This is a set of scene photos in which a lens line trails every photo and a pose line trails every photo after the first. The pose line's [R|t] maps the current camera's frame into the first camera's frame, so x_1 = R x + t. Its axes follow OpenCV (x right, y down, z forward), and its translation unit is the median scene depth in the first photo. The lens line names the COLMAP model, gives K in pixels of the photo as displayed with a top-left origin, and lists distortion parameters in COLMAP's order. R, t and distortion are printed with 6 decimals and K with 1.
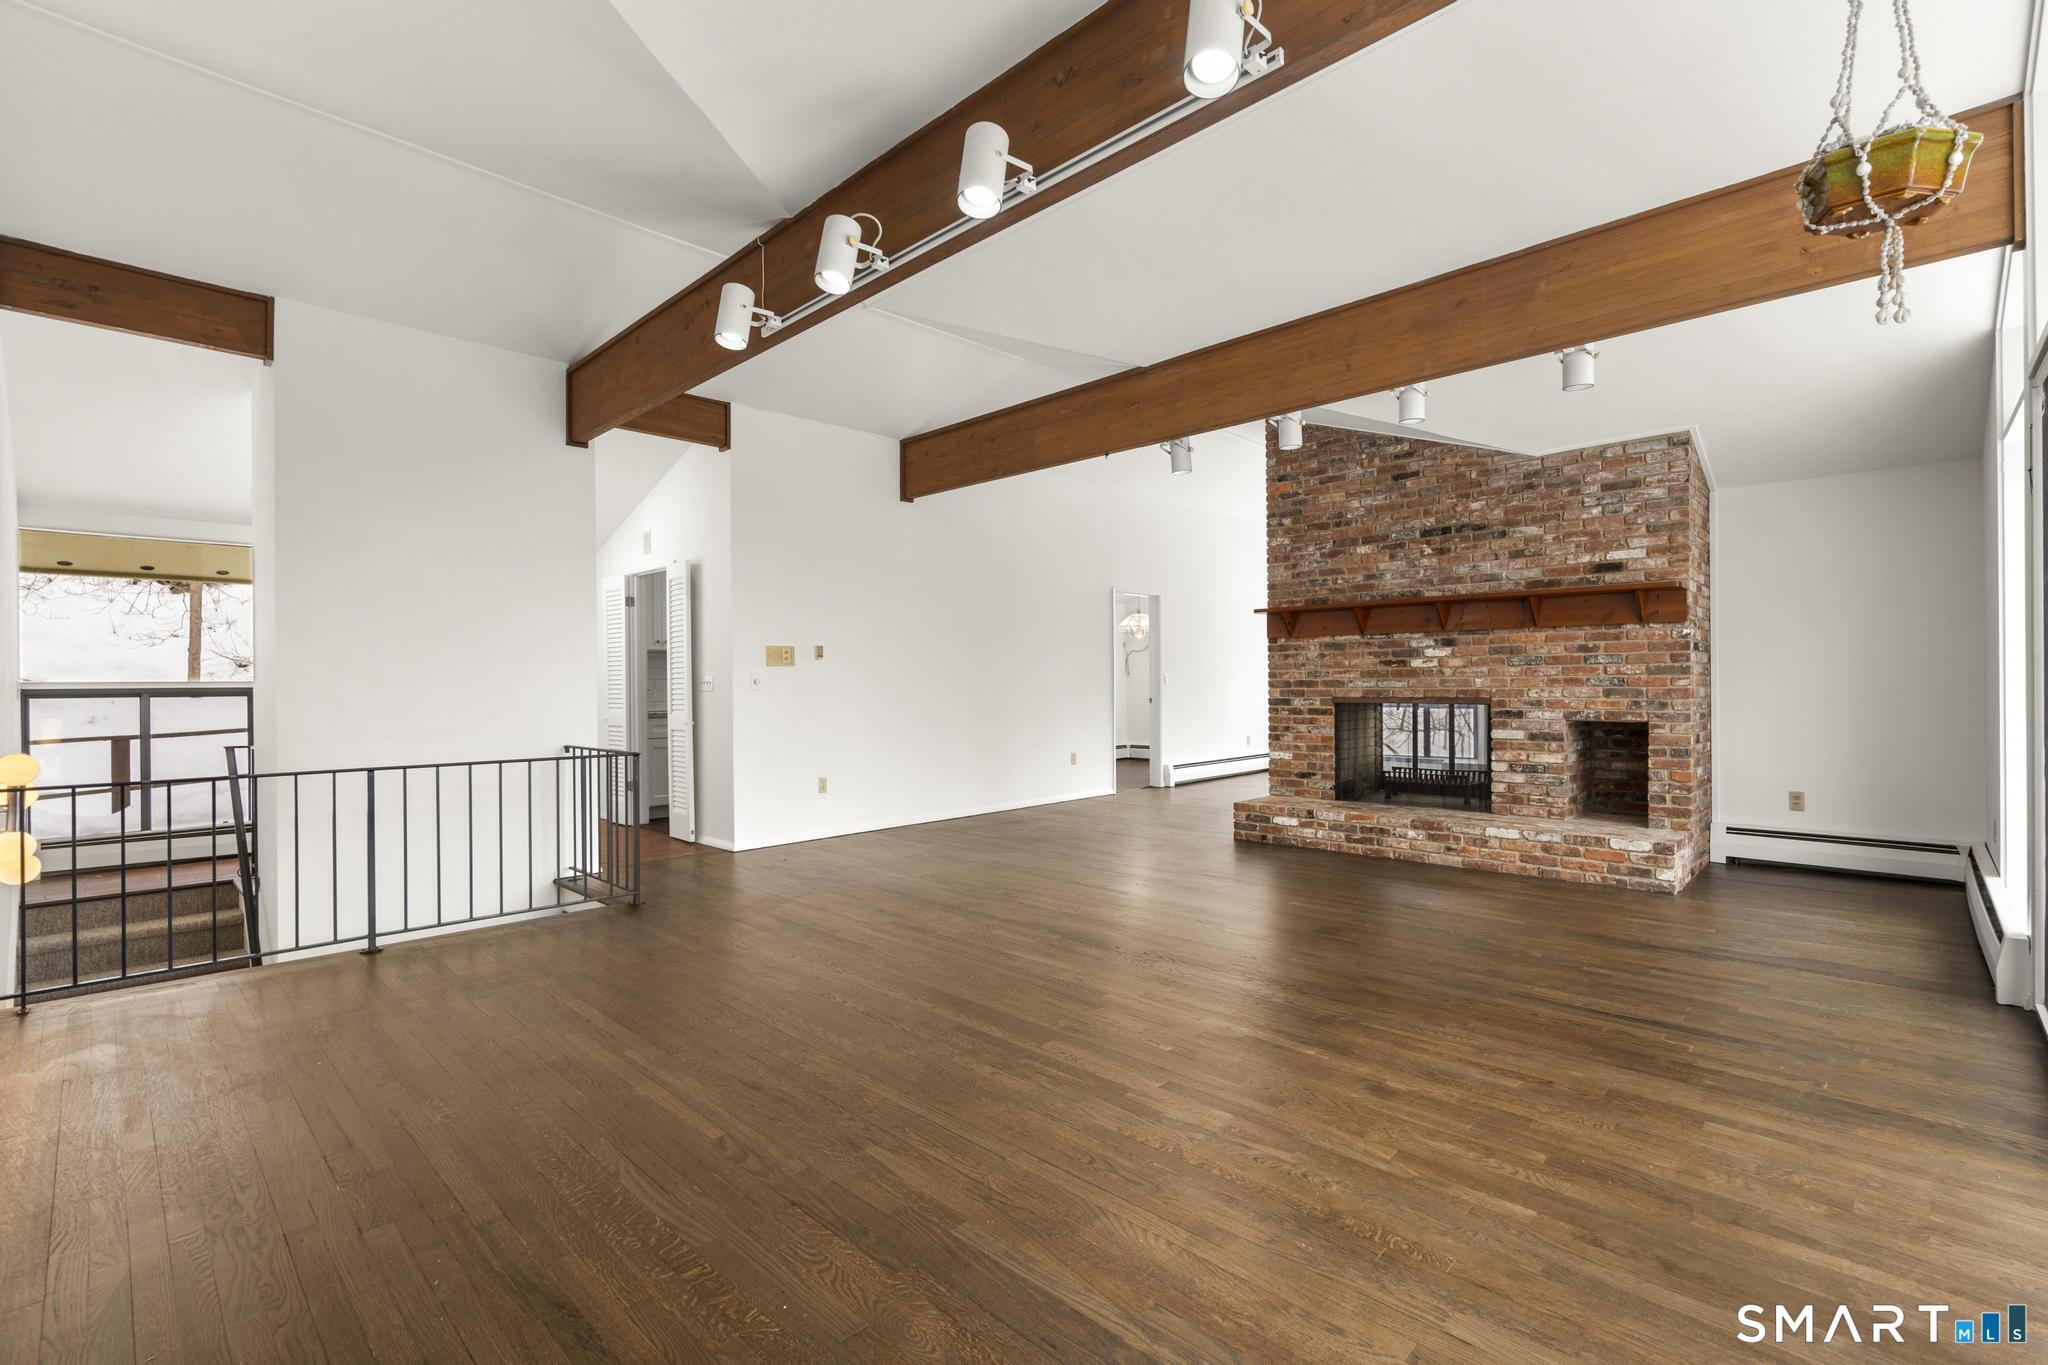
lens RADIAL K [[909.7, 0, 1024.0], [0, 909.7, 682.5], [0, 0, 1]] dist [-0.000018, -0.000197]
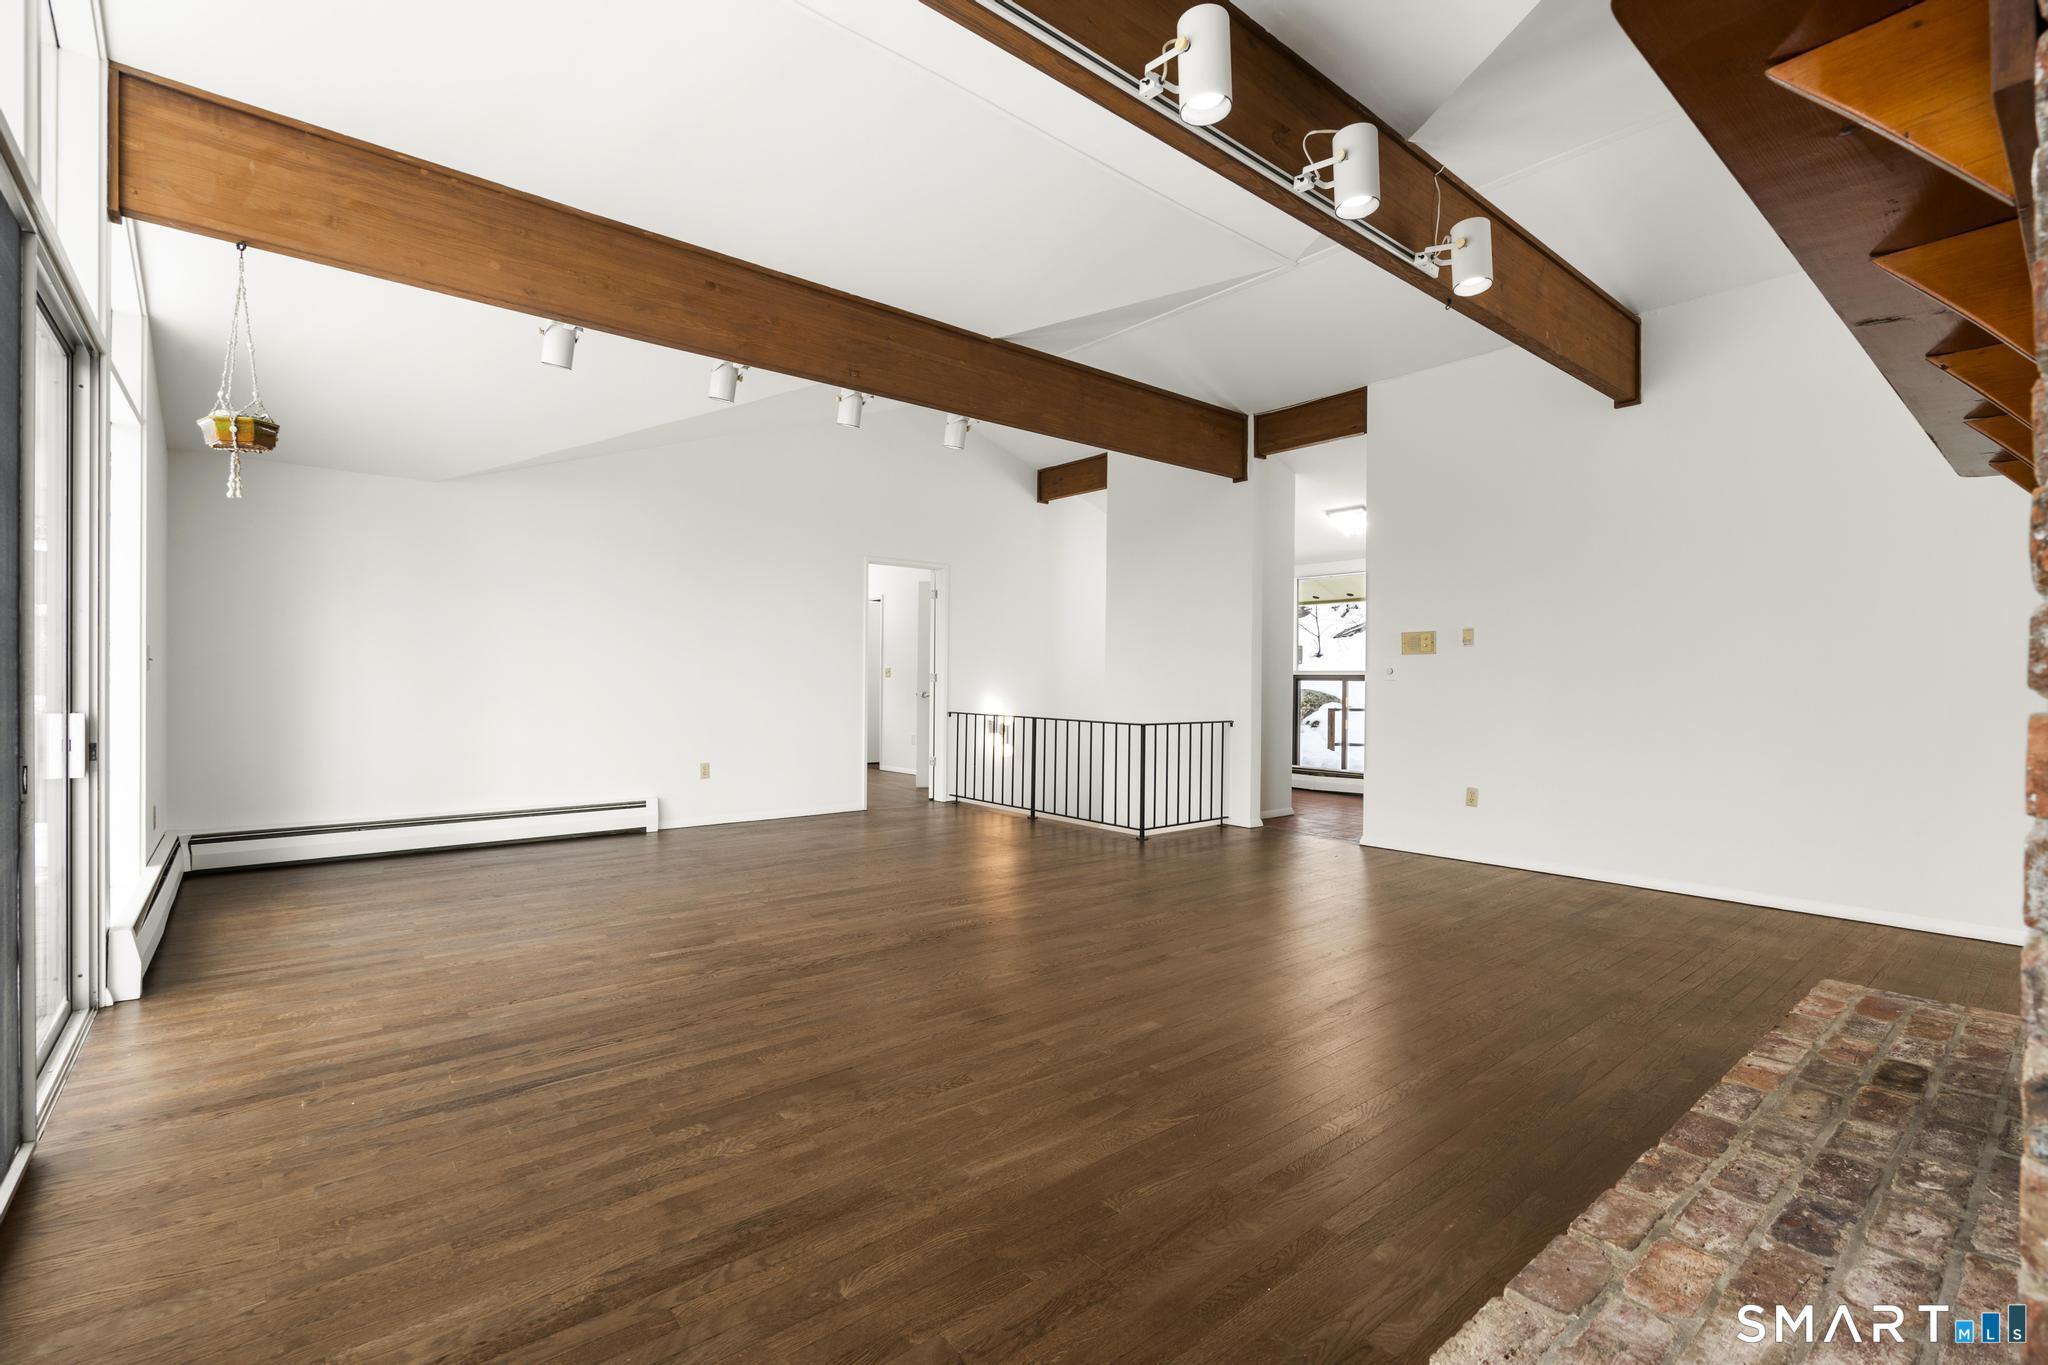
lens RADIAL K [[909.7, 0, 1024.0], [0, 909.7, 682.5], [0, 0, 1]] dist [-0.000018, -0.000197]
pose [[-0.102325, 0.012173, -0.994677, 1.426664], [-0.004679, 0.999908, 0.012719, 0.000107], [0.994740, 0.005956, -0.102258, 1.509615]]
